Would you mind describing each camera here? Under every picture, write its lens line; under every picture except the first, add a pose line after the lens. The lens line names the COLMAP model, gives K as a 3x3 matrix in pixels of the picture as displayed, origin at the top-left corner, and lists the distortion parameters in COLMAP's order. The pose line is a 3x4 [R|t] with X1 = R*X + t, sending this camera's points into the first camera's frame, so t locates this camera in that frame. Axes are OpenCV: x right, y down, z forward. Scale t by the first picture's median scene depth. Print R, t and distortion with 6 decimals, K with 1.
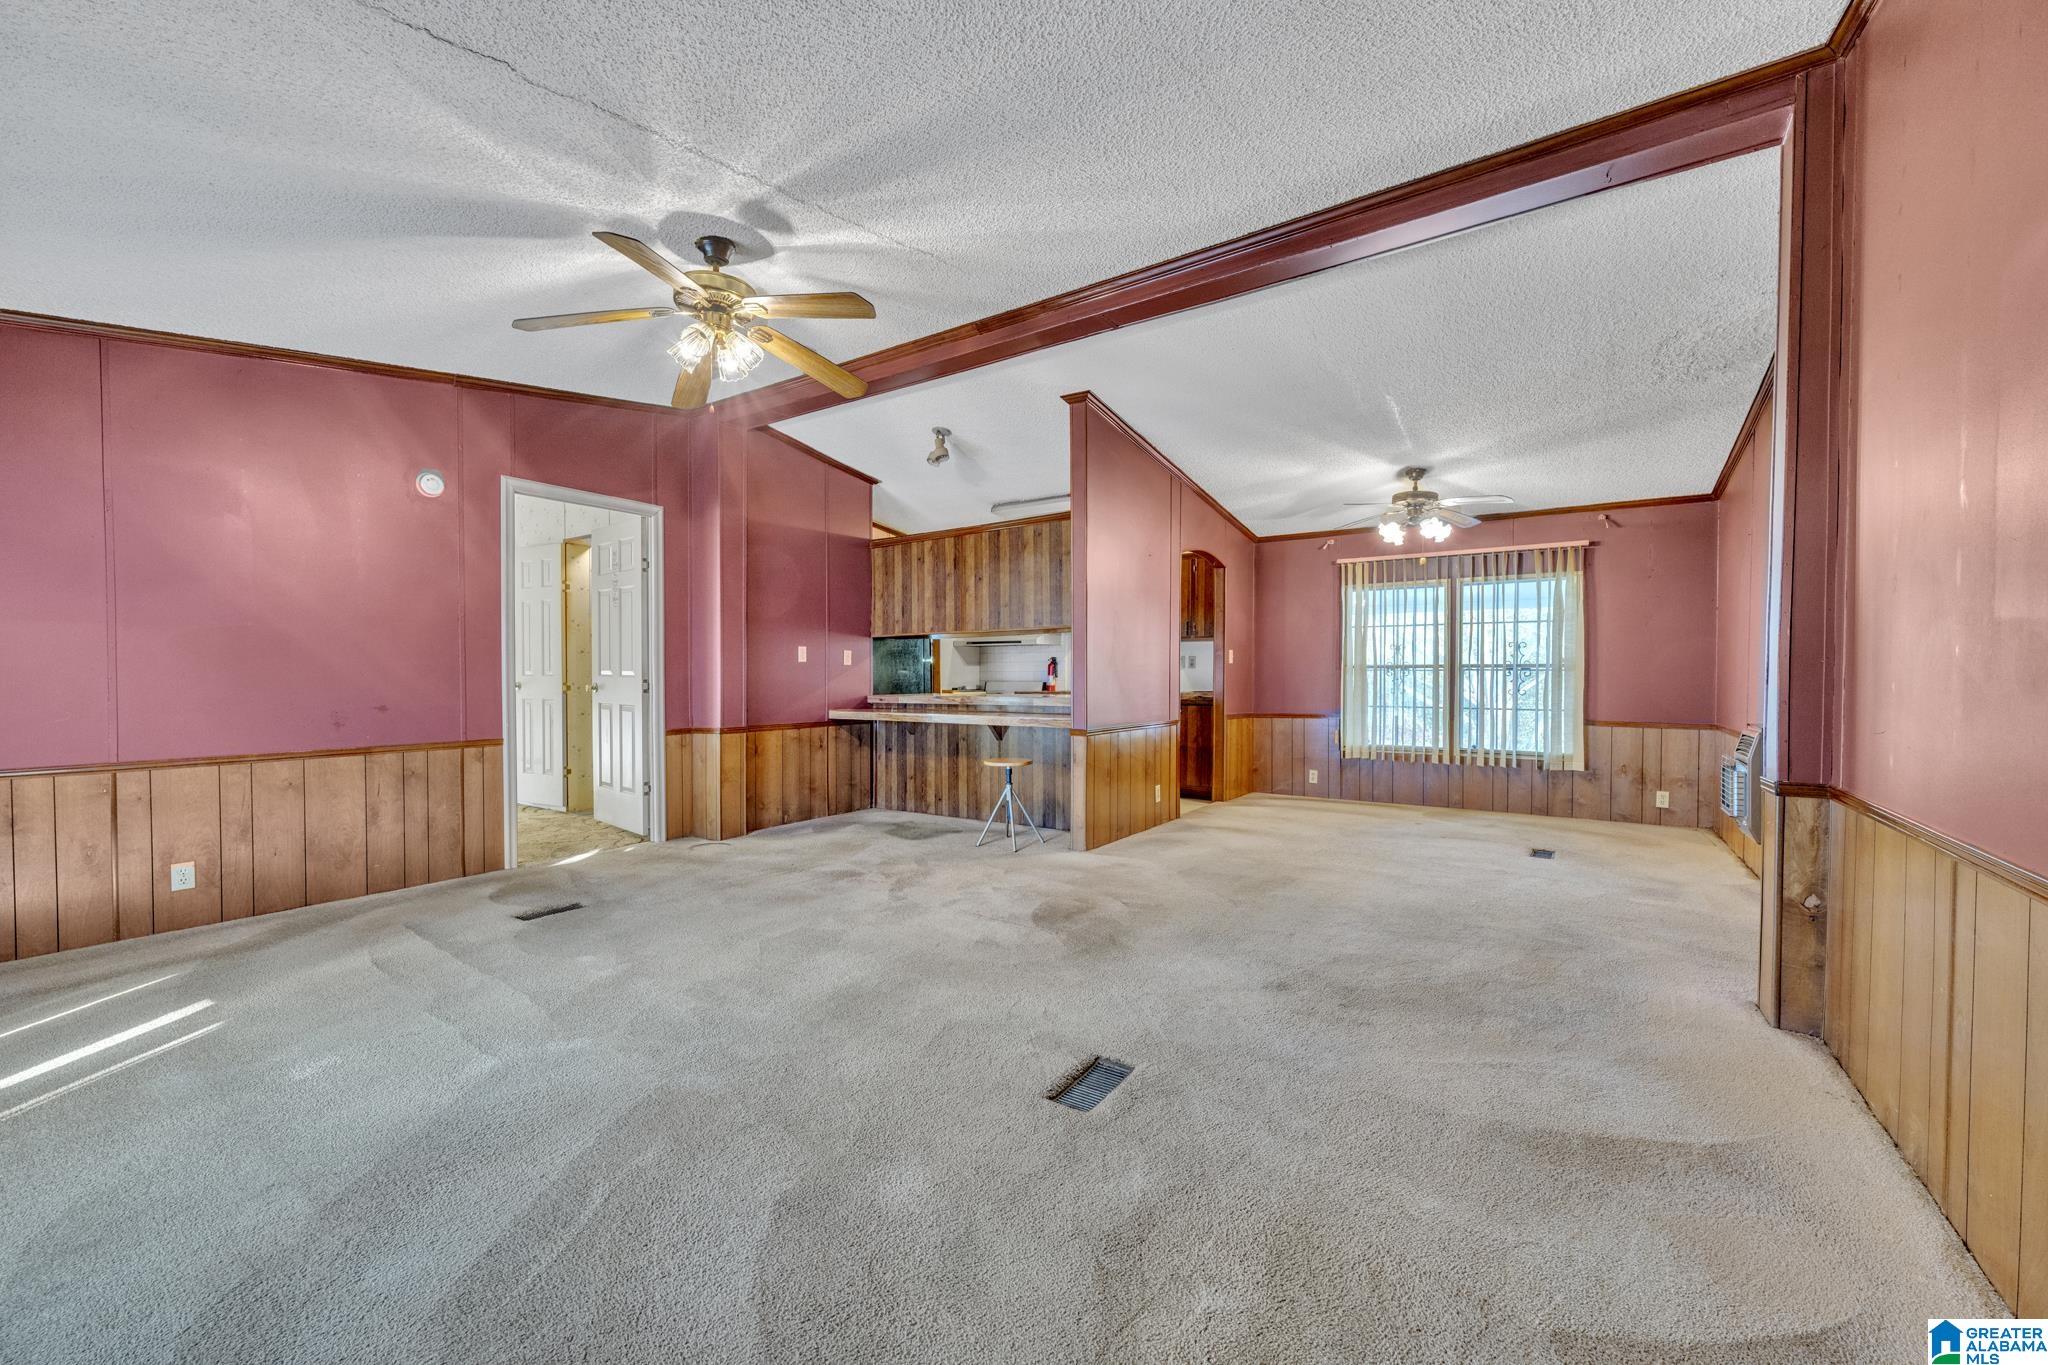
lens RADIAL K [[804.0, 0, 1023.9], [0, 804.0, 683.2], [0, 0, 1]] dist [-0.002654, -0.000053]
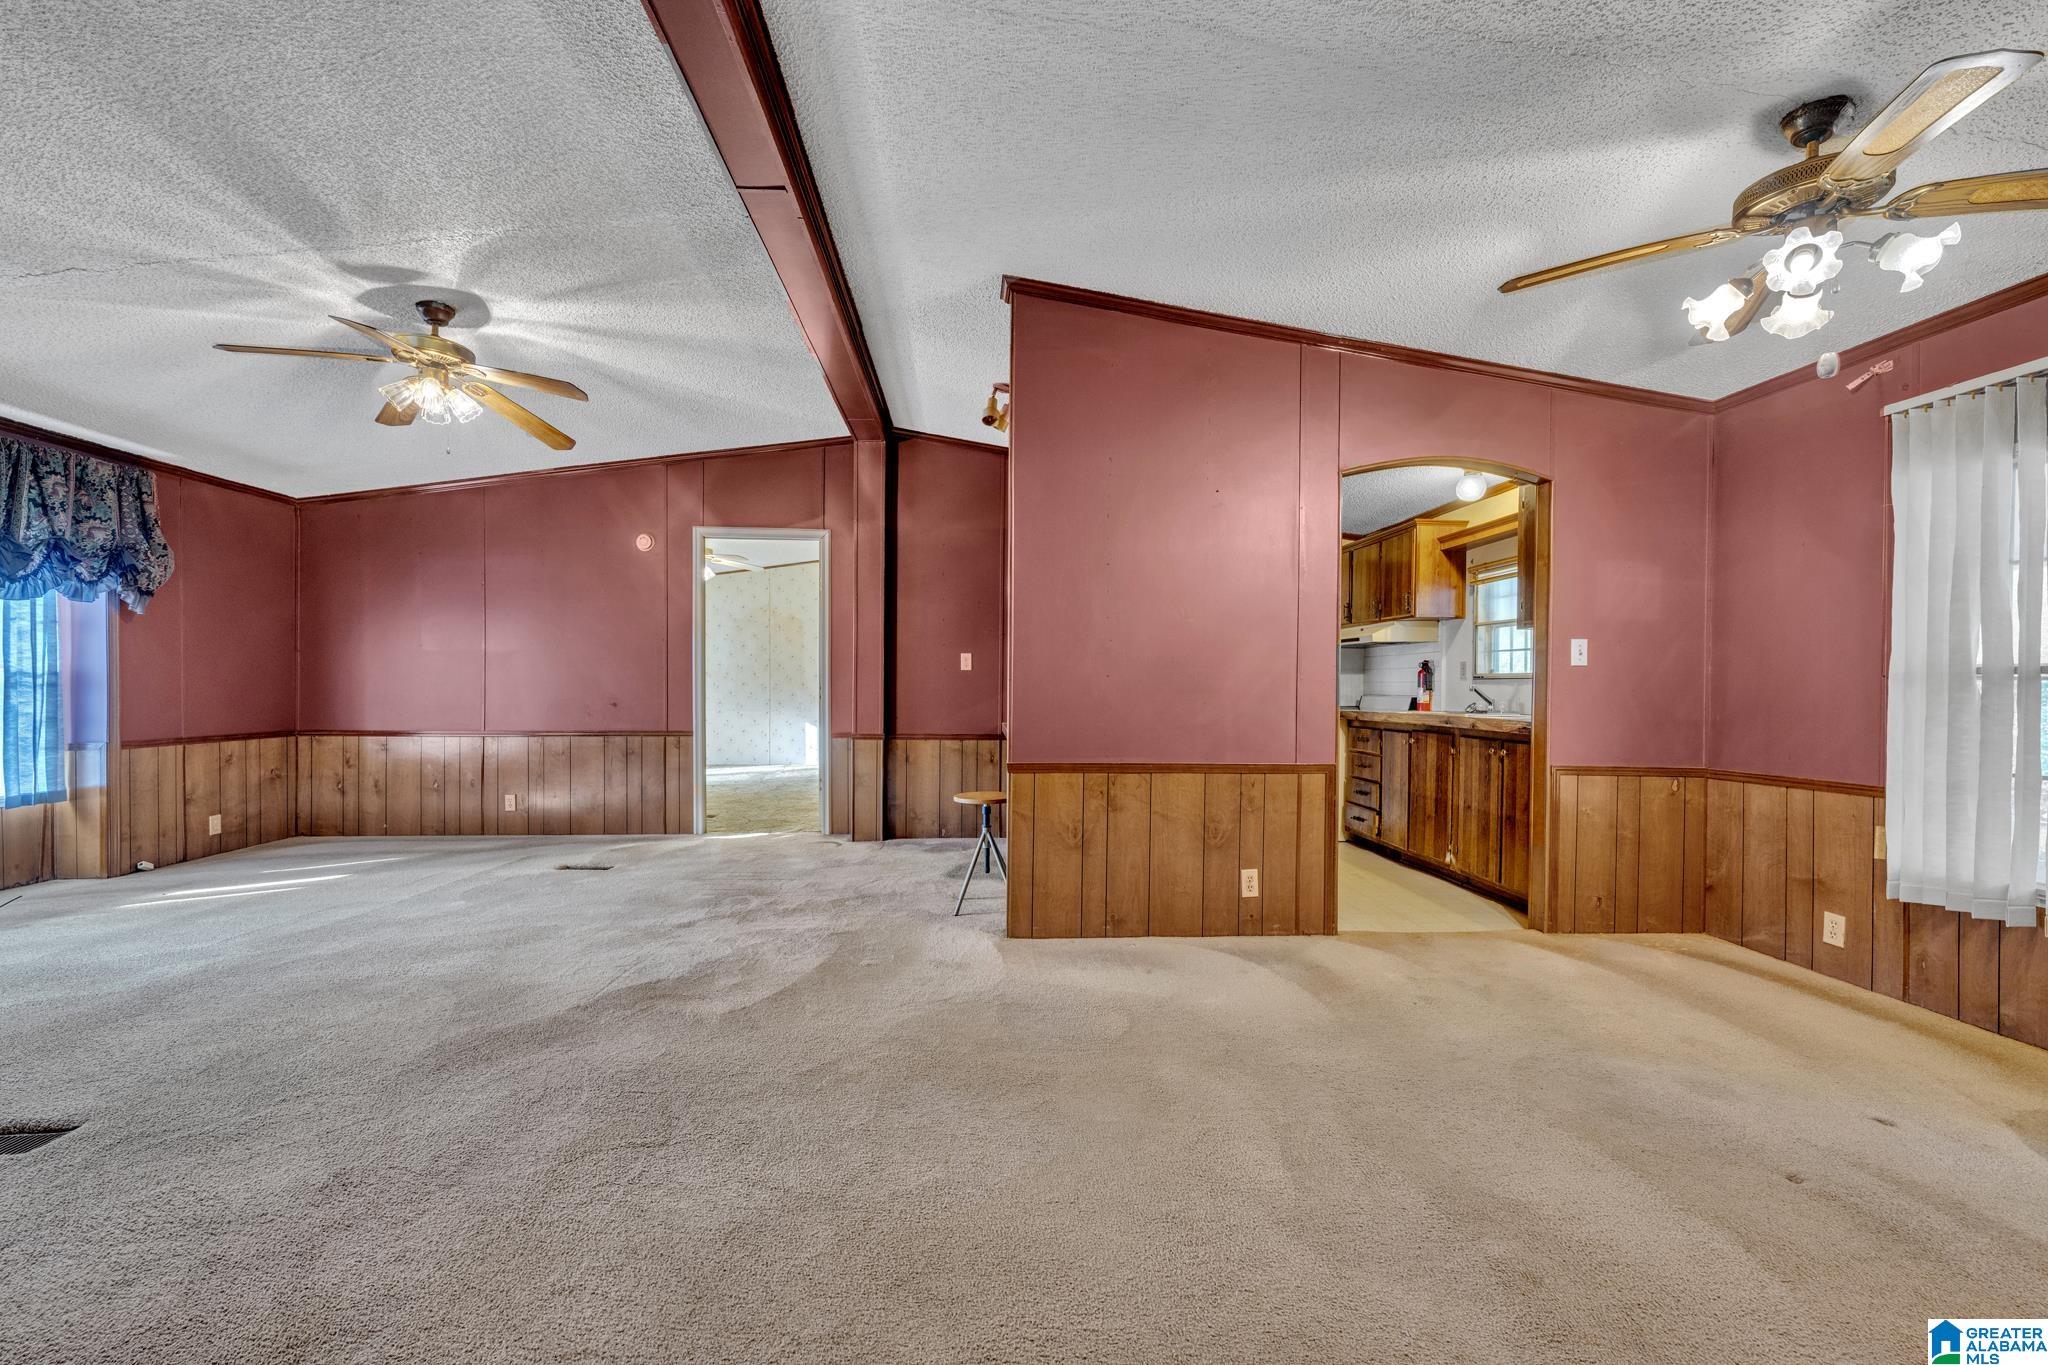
lens RADIAL K [[804.0, 0, 1033.3], [0, 804.0, 686.6], [0, 0, 1]] dist [-0.002654, -0.000053]
pose [[0.613038, 0.007762, -0.790015, 0.514519], [-0.016093, 0.999867, -0.002664, -0.005573], [0.789889, 0.014347, 0.613082, 0.474618]]
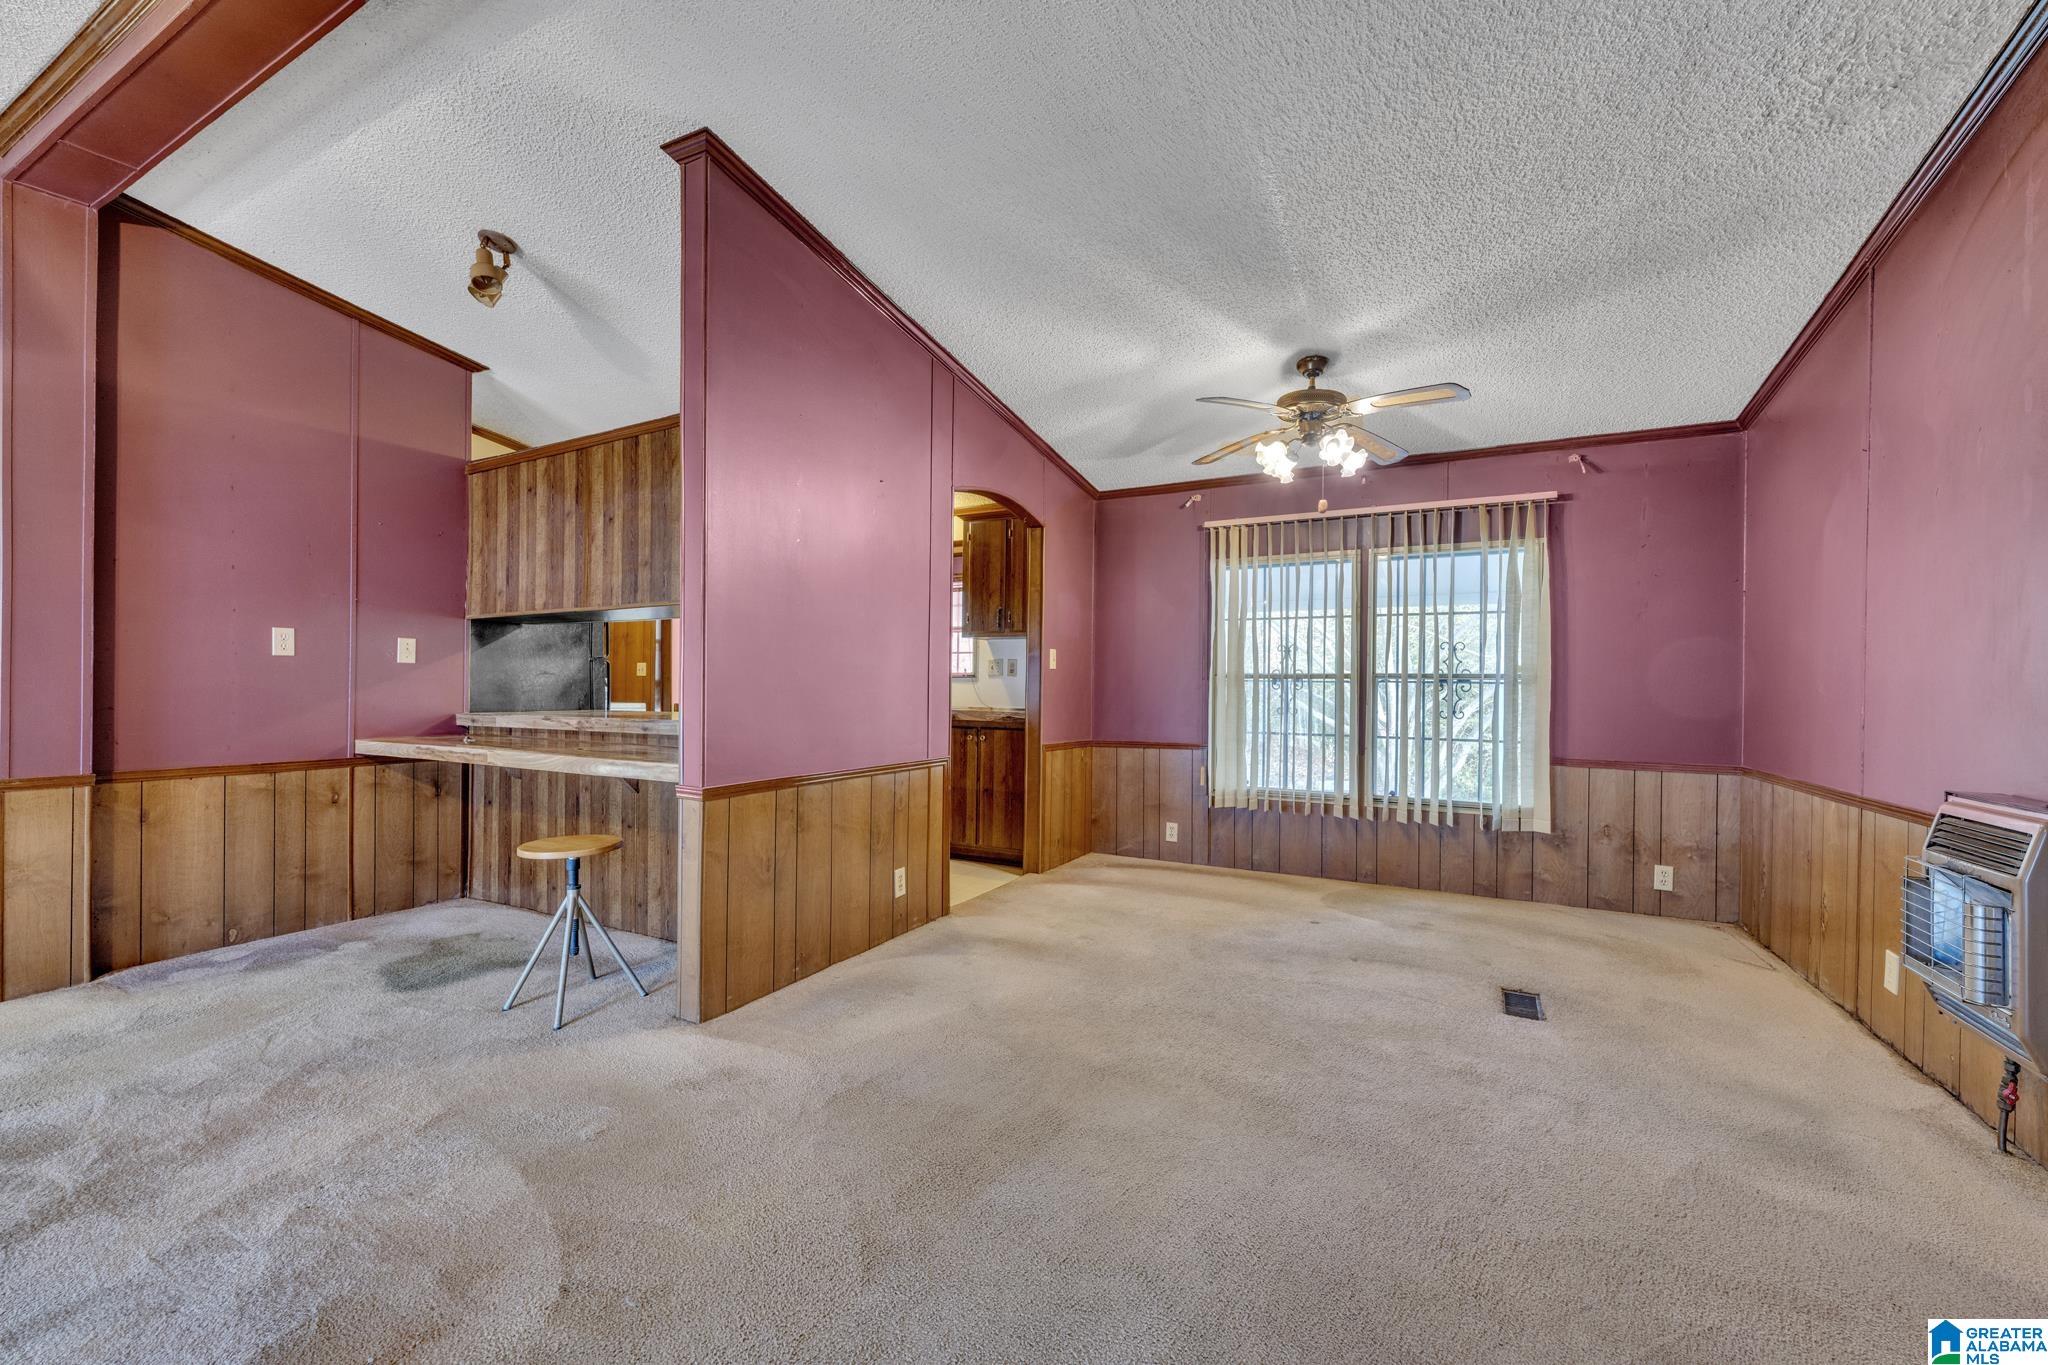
lens RADIAL K [[804.0, 0, 1022.4], [0, 804.0, 682.2], [0, 0, 1]] dist [-0.002654, -0.000053]
pose [[0.994116, 0.010156, 0.107847, 0.181777], [-0.008588, 0.999851, -0.014998, -0.003430], [-0.107983, 0.013983, 0.994054, 0.372409]]
